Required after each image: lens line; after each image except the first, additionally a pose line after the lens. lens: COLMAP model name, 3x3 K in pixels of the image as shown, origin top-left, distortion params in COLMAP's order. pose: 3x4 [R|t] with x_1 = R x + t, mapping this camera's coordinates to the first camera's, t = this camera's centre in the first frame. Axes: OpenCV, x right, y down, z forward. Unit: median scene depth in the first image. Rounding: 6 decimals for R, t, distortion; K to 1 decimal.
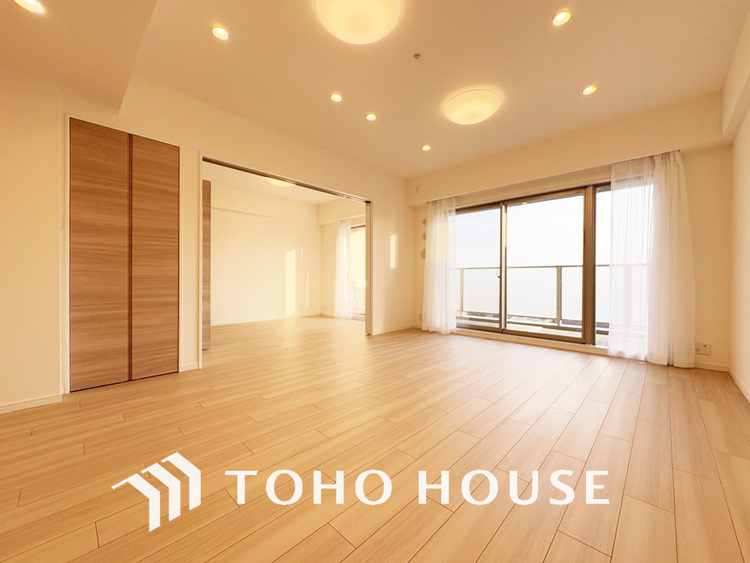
lens RADIAL K [[300.8, 0, 372.6], [0, 300.8, 280.9], [0, 0, 1]] dist [-0.000034, 0.000124]
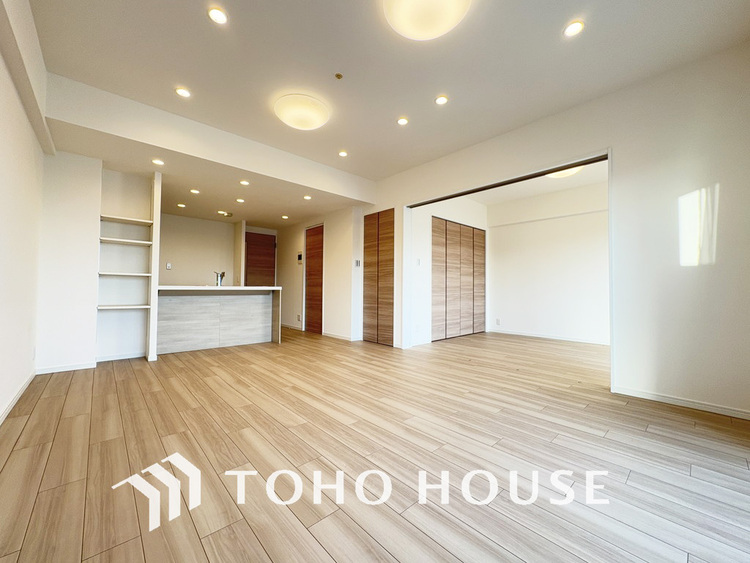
lens RADIAL K [[300.8, 0, 375.3], [0, 300.8, 276.6], [0, 0, 1]] dist [-0.000034, 0.000124]
pose [[-0.065620, -0.045168, -0.996822, 1.078820], [-0.010383, 0.998952, -0.044581, 0.002473], [0.997791, 0.007425, -0.066020, 1.109465]]
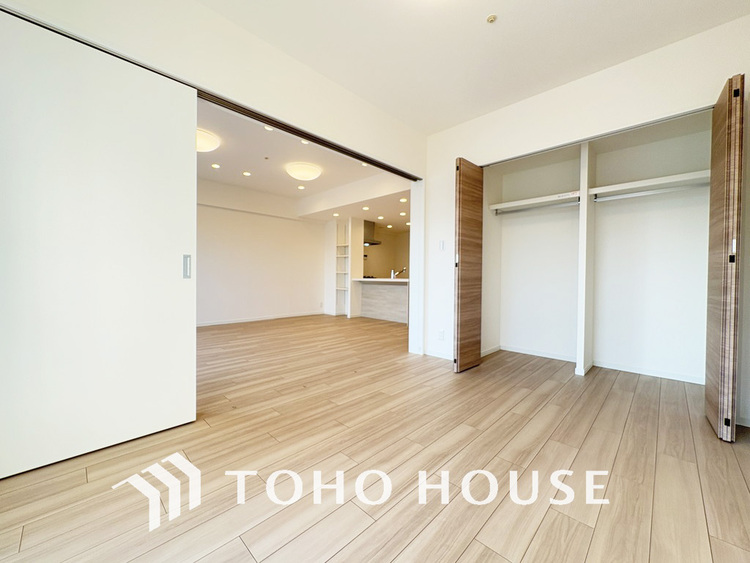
lens RADIAL K [[300.8, 0, 375.2], [0, 300.8, 282.9], [0, 0, 1]] dist [-0.000034, 0.000124]
pose [[-0.999821, -0.018901, -0.000528, -0.633516], [-0.018908, 0.999578, 0.022075, -0.028989], [0.000110, 0.022081, -0.999756, 2.750916]]
